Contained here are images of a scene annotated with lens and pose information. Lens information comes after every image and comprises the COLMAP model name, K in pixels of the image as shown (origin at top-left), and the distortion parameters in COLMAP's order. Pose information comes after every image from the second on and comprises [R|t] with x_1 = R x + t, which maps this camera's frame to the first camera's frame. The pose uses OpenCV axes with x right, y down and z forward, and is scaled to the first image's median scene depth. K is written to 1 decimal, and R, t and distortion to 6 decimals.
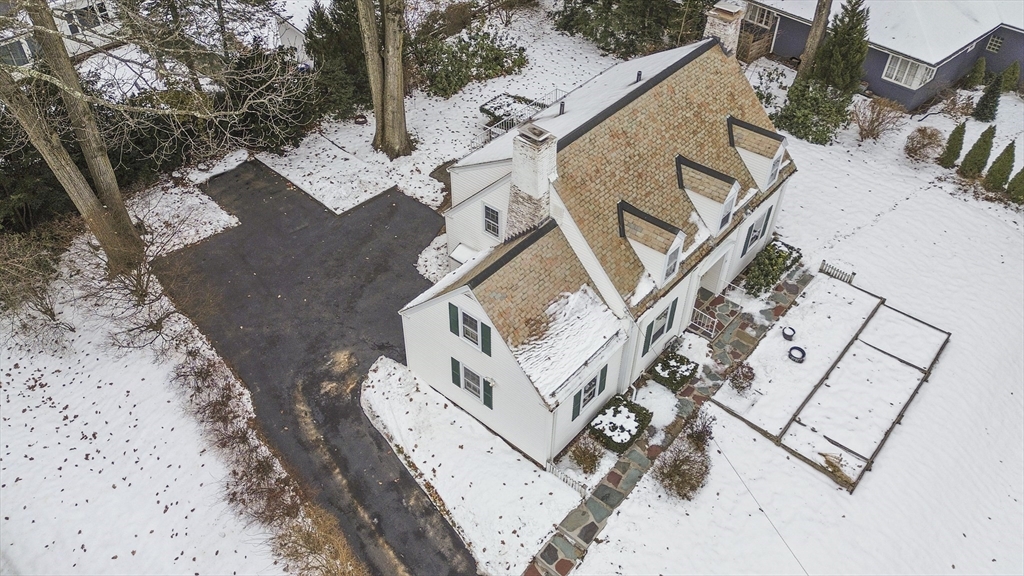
lens RADIAL K [[787.7, 0, 512.0], [0, 787.7, 288.0], [0, 0, 1]] dist [0.053325, -0.003924]
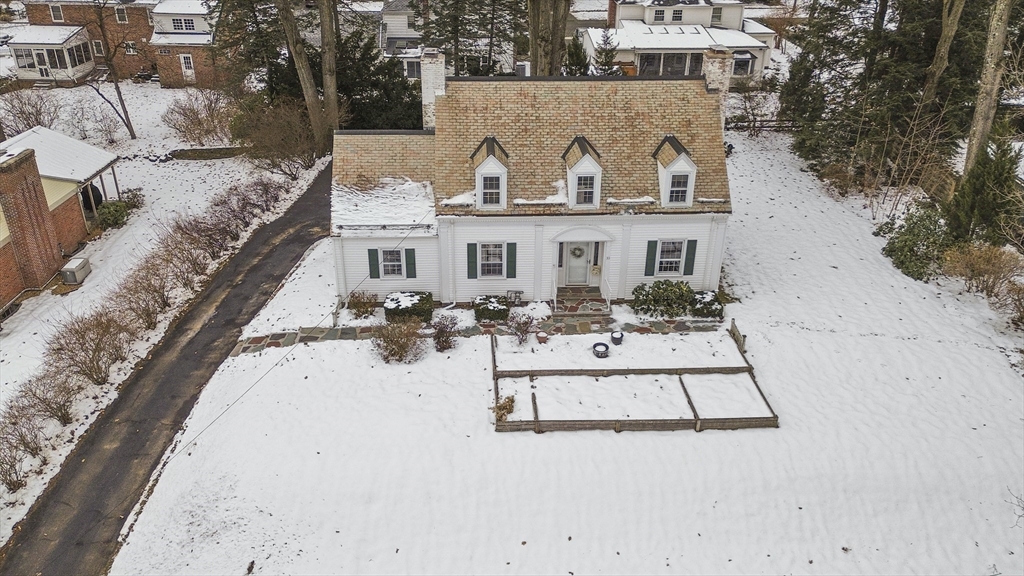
lens RADIAL K [[787.7, 0, 512.0], [0, 787.7, 288.0], [0, 0, 1]] dist [0.053325, -0.003924]
pose [[0.688134, 0.328480, -0.646972, 0.944515], [-0.491859, 0.866699, -0.083113, 0.162012], [0.533429, 0.375412, 0.757971, 0.178125]]
